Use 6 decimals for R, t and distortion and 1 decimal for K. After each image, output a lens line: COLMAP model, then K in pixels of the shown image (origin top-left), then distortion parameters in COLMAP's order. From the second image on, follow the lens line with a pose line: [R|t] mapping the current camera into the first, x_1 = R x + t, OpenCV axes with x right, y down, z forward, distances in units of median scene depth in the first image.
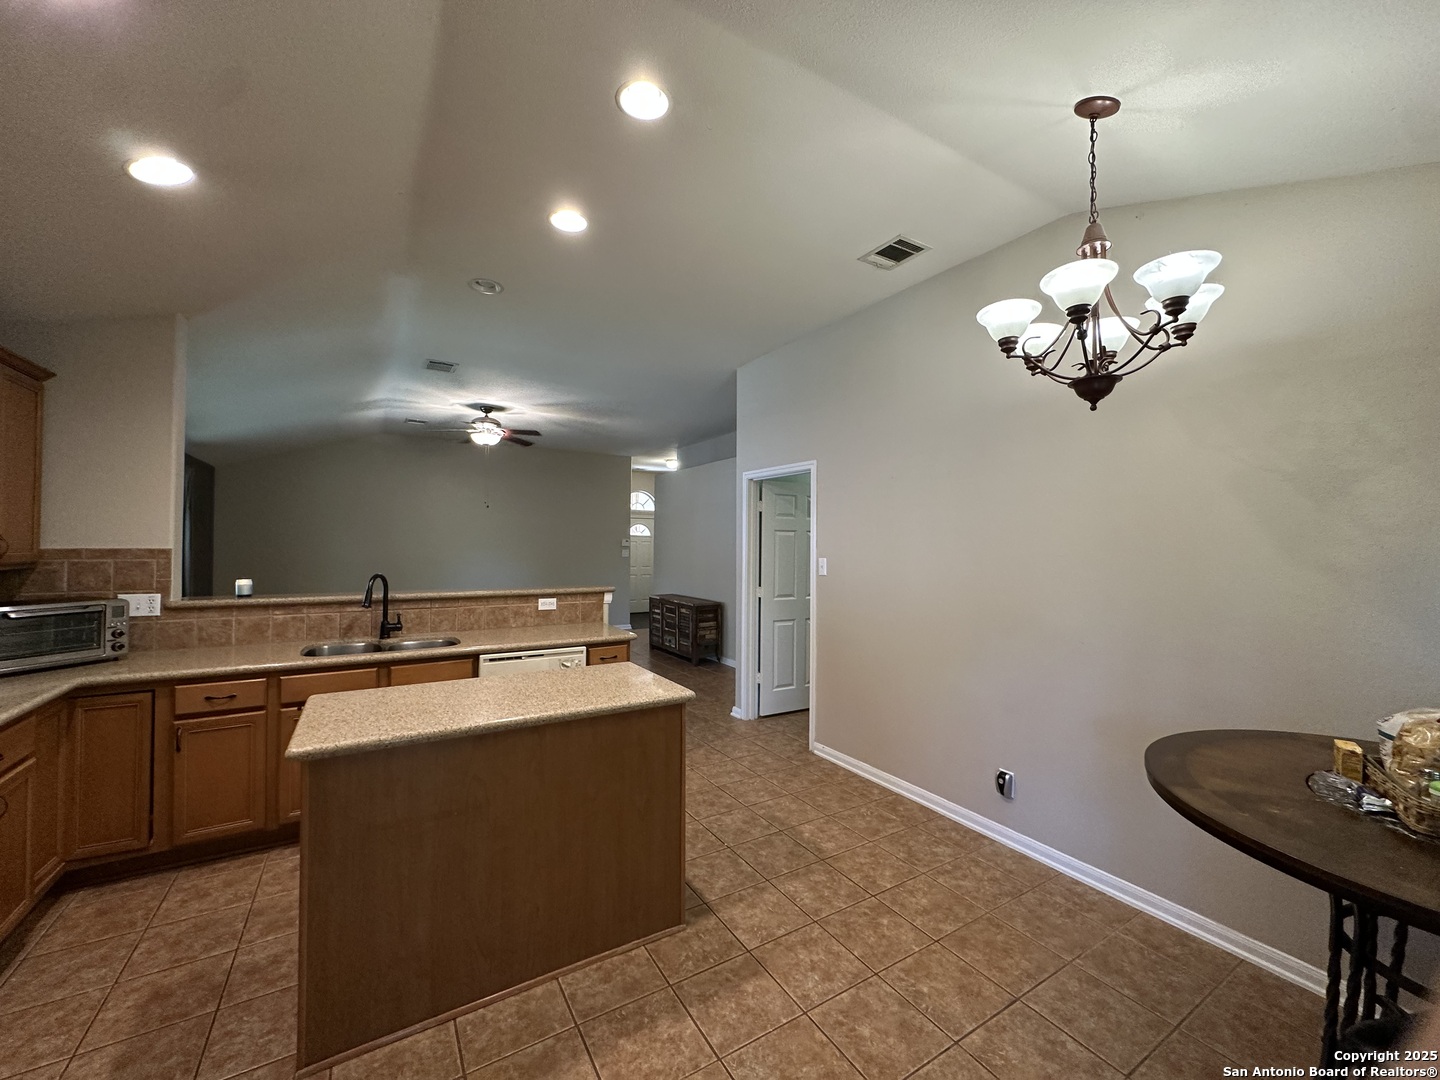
lens RADIAL K [[575.2, 0, 724.2], [0, 575.2, 536.0], [0, 0, 1]] dist [-0.001428, 0.000106]
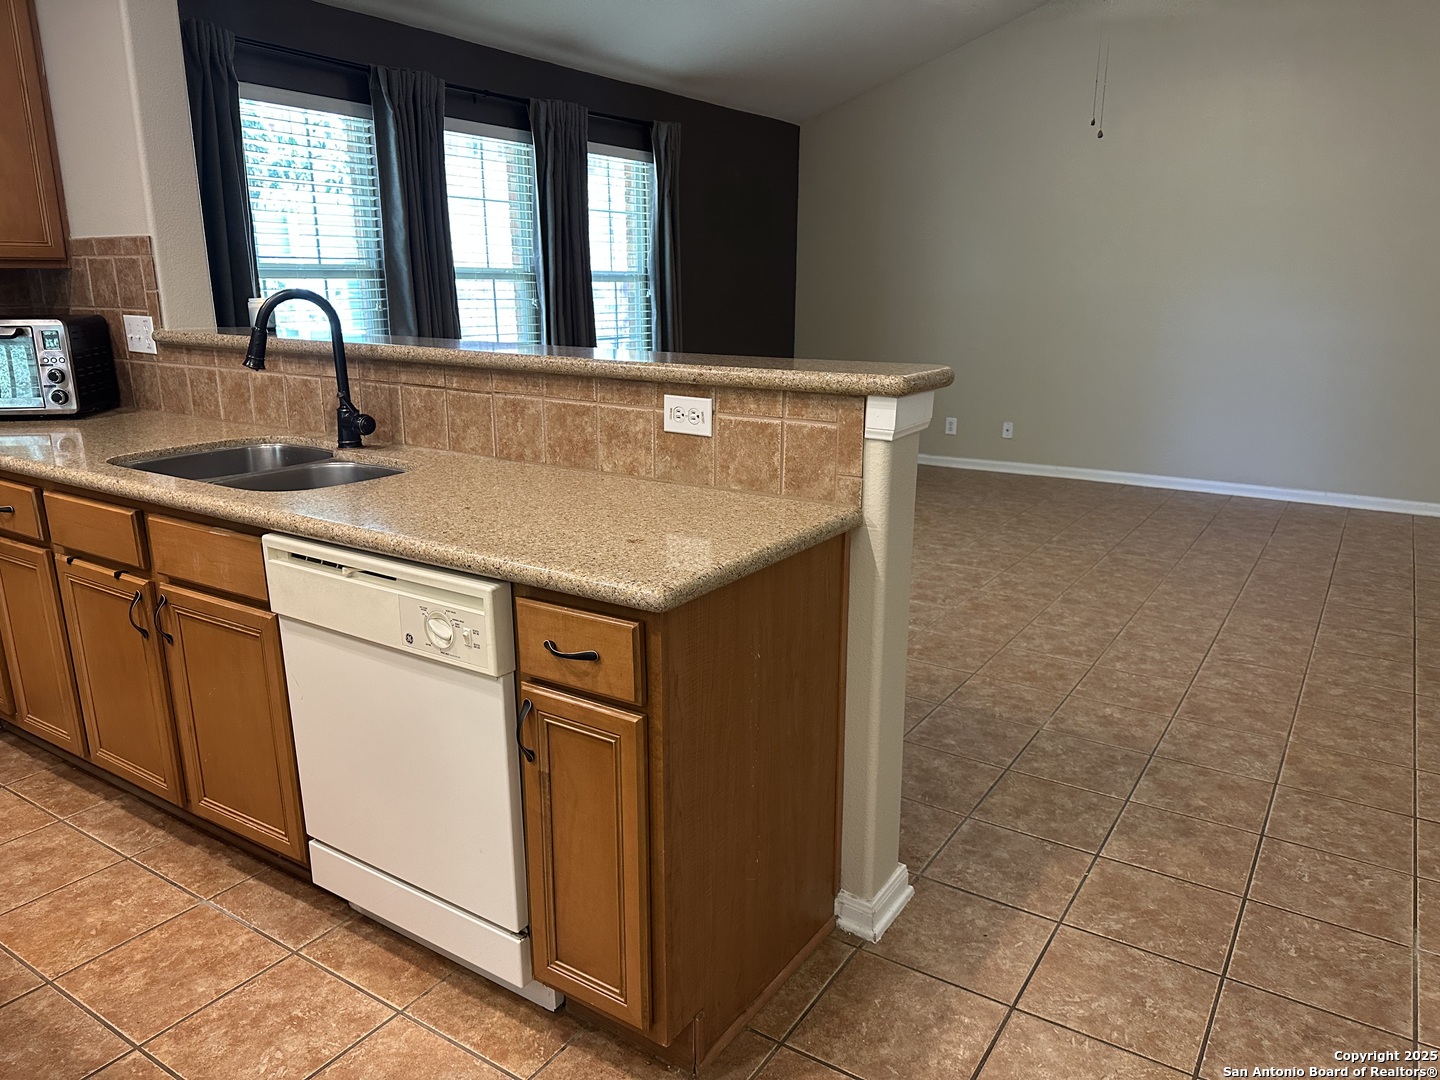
lens RADIAL K [[1021.7, 0, 723.8], [0, 1021.7, 546.0], [0, 0, 1]] dist [0.041477, -0.028580]
pose [[0.426214, 0.224143, -0.876414, 0.225129], [0.012327, 0.967288, 0.253379, 0.061004], [0.904538, -0.118797, 0.409509, 0.970130]]
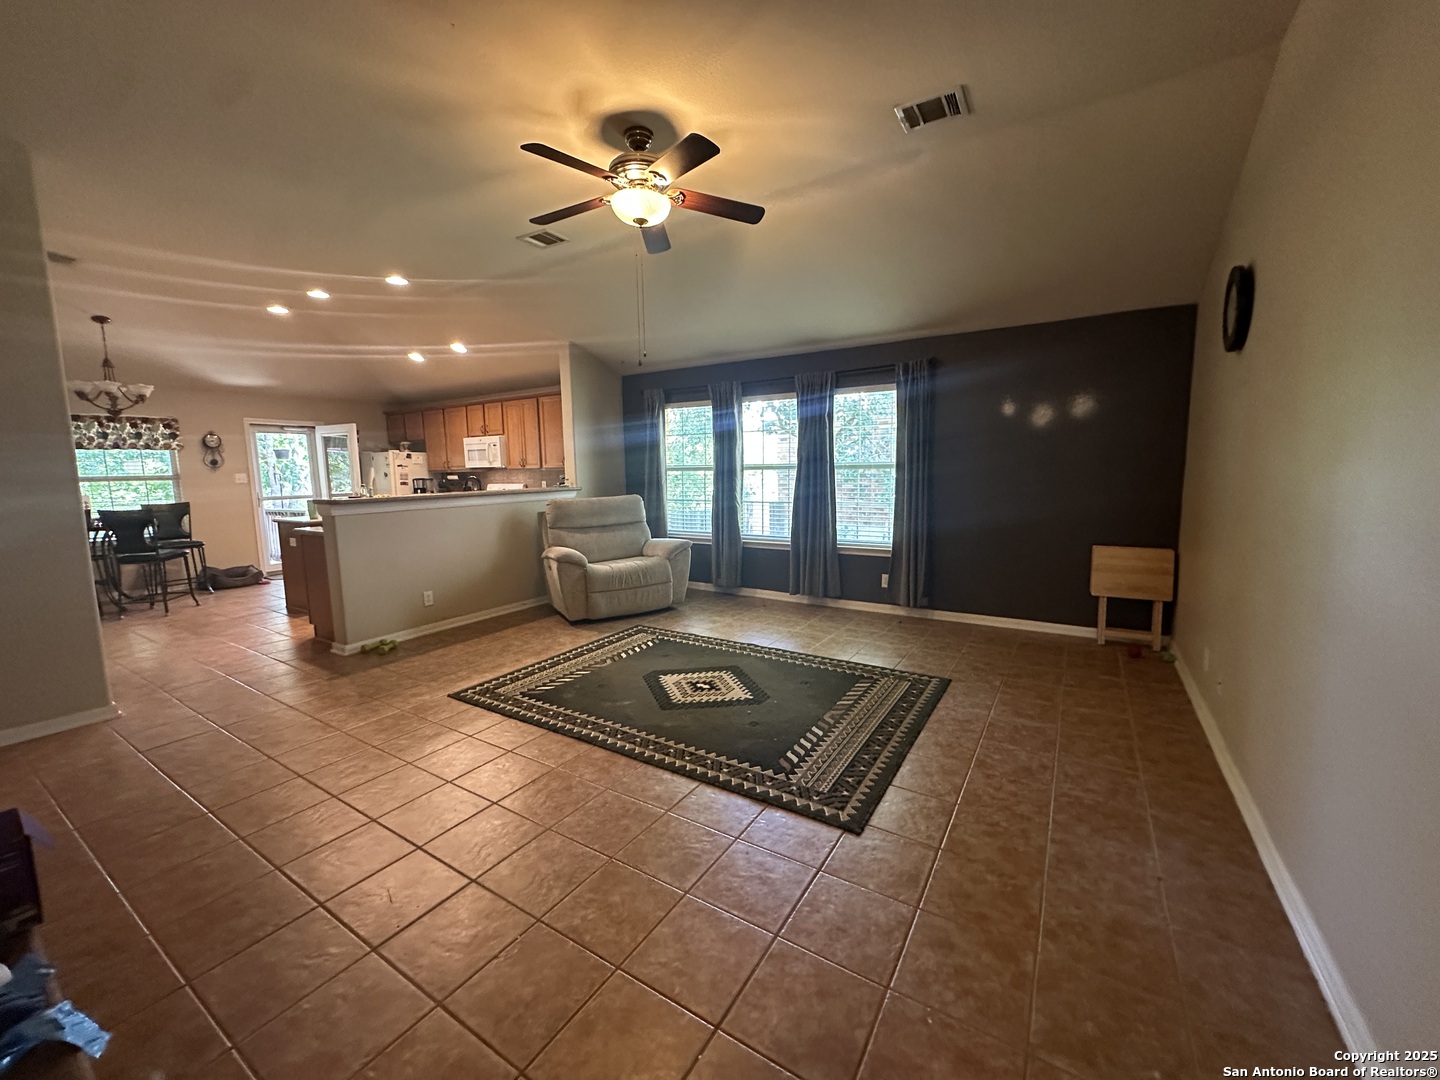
lens RADIAL K [[575.2, 0, 715.0], [0, 575.2, 544.6], [0, 0, 1]] dist [-0.001428, 0.000106]
pose [[-0.904137, 0.063759, -0.422458, -0.502439], [0.014342, 0.992774, 0.119139, 0.074124], [0.427001, 0.101659, -0.898518, 2.839896]]
